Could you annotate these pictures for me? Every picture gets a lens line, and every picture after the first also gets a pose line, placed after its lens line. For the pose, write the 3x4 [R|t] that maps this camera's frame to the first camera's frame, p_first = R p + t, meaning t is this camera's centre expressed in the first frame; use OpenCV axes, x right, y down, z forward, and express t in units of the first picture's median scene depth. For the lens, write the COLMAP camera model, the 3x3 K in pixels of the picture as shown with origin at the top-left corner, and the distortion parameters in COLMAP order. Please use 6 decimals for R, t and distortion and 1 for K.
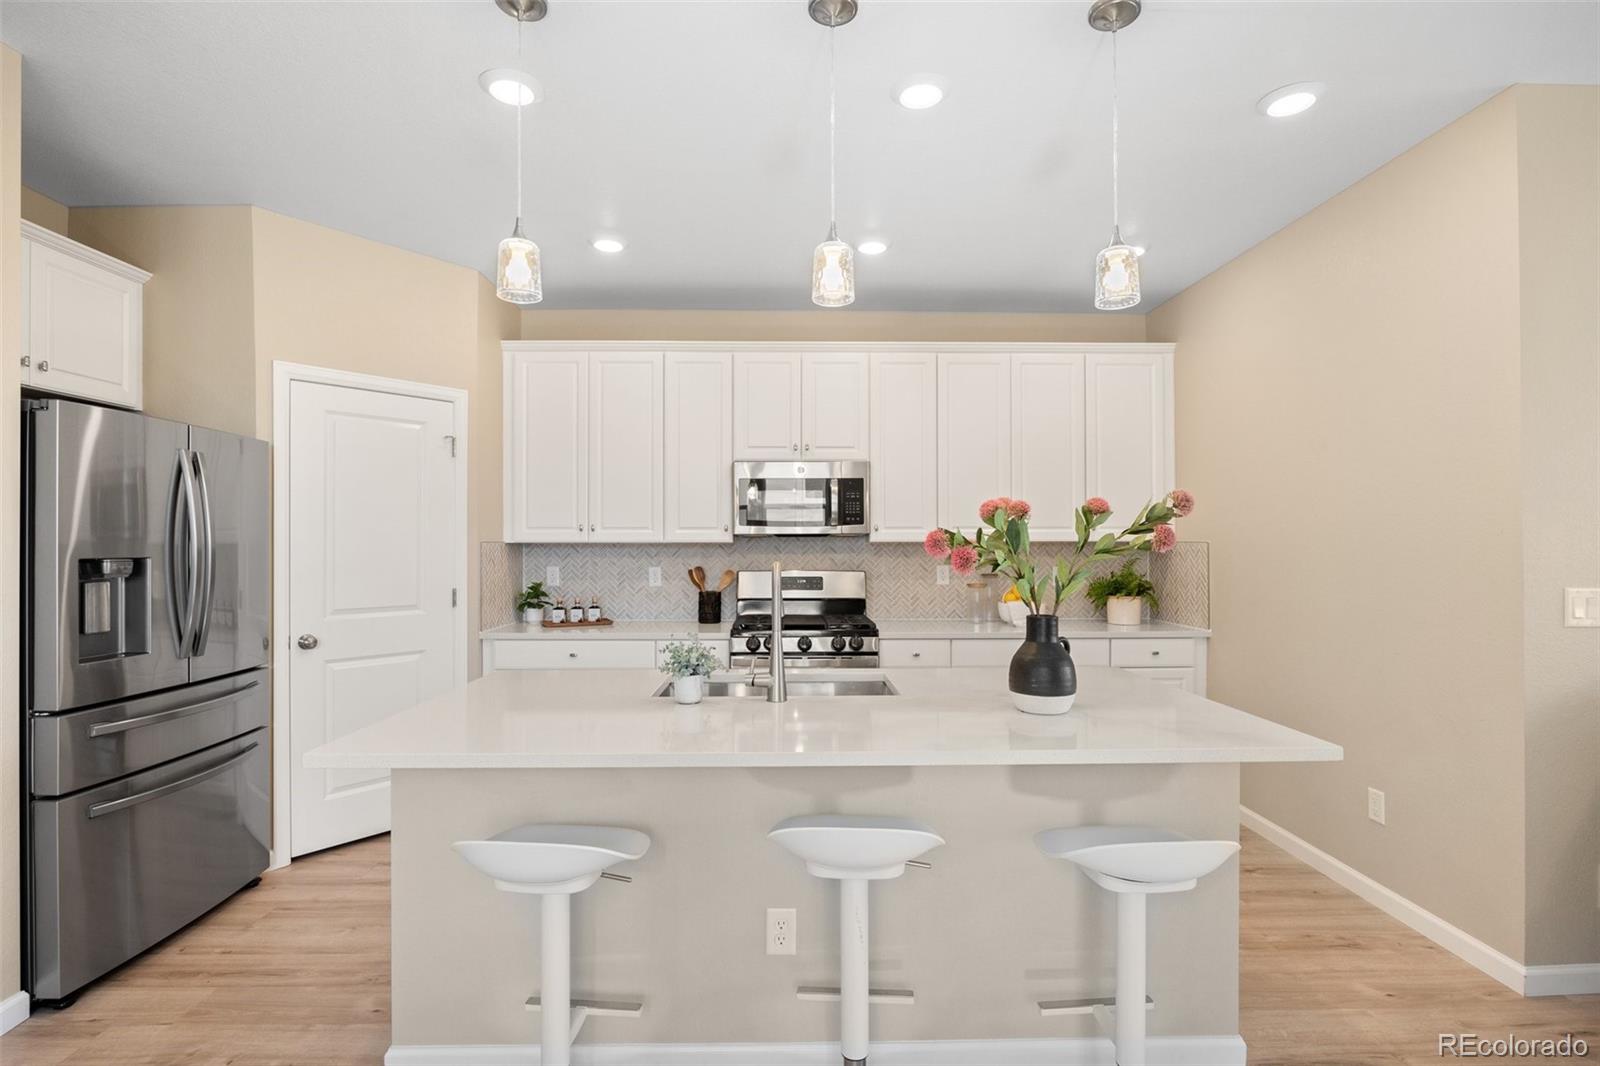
lens RADIAL K [[758.2, 0, 794.0], [0, 758.2, 538.2], [0, 0, 1]] dist [-0.012453, -0.000170]
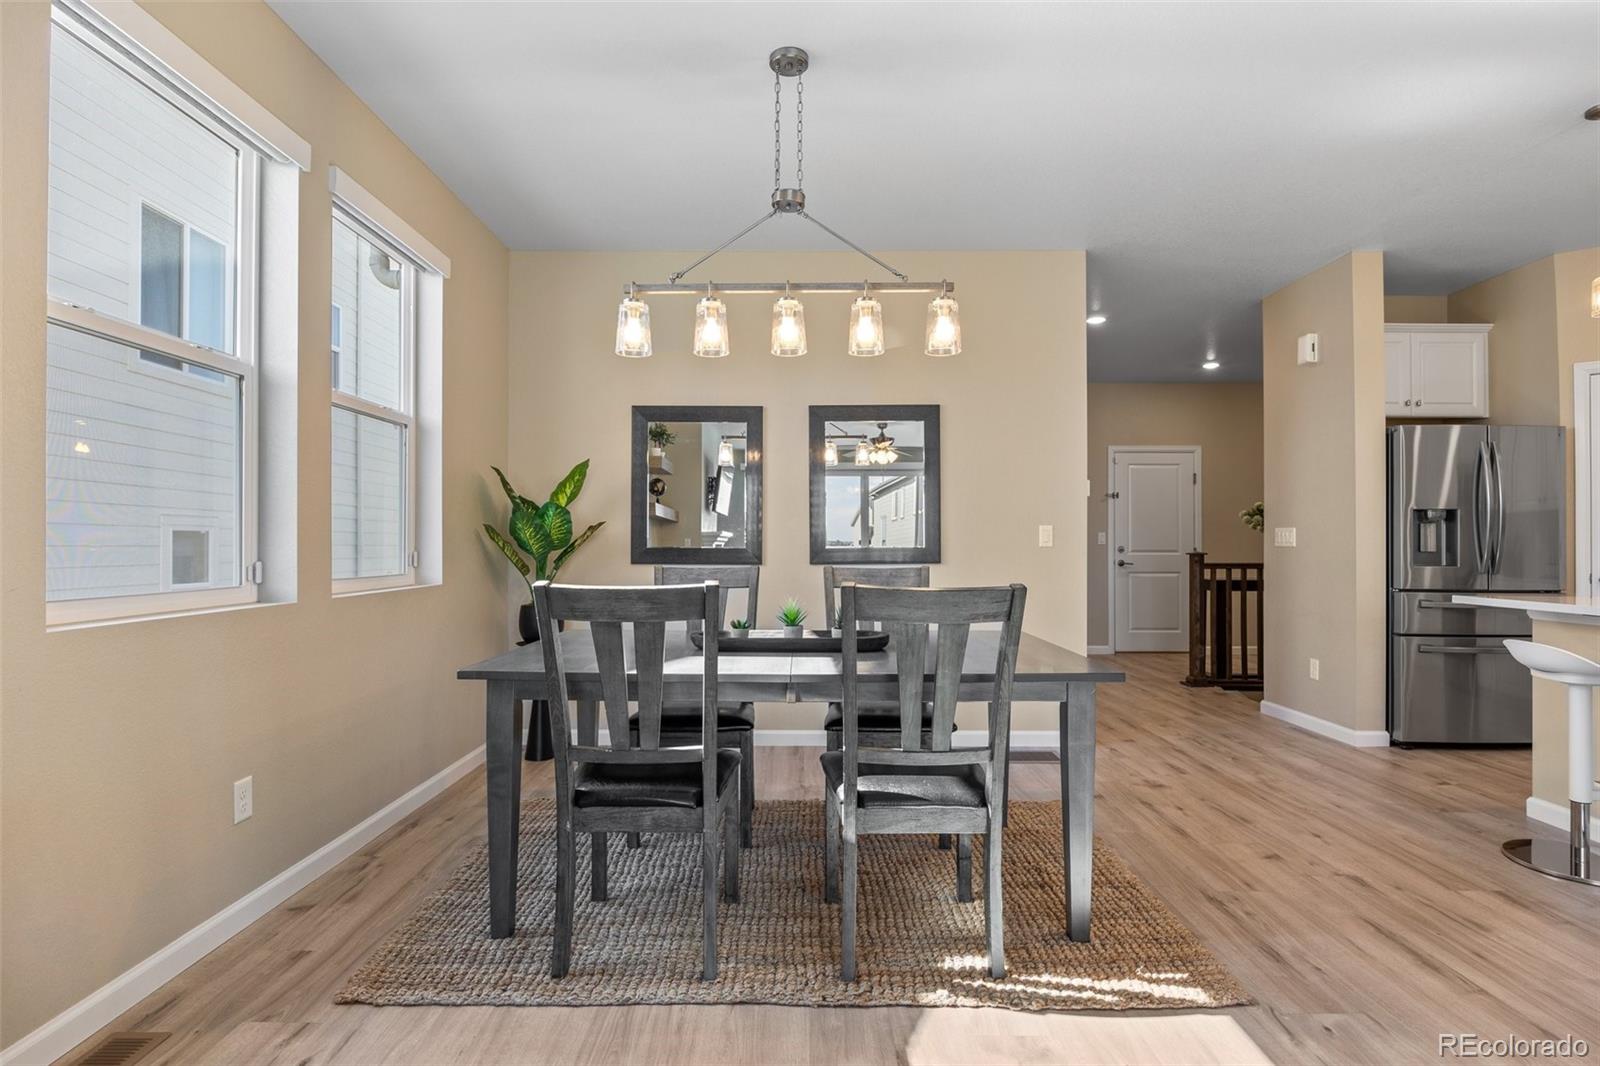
lens RADIAL K [[811.4, 0, 801.4], [0, 811.4, 538.6], [0, 0, 1]] dist [-0.003241, -0.000857]
pose [[-0.018720, -0.004693, -0.999814, 0.578661], [0.003846, 0.999981, -0.004766, 0.055849], [0.999817, -0.003935, -0.018702, -0.255051]]
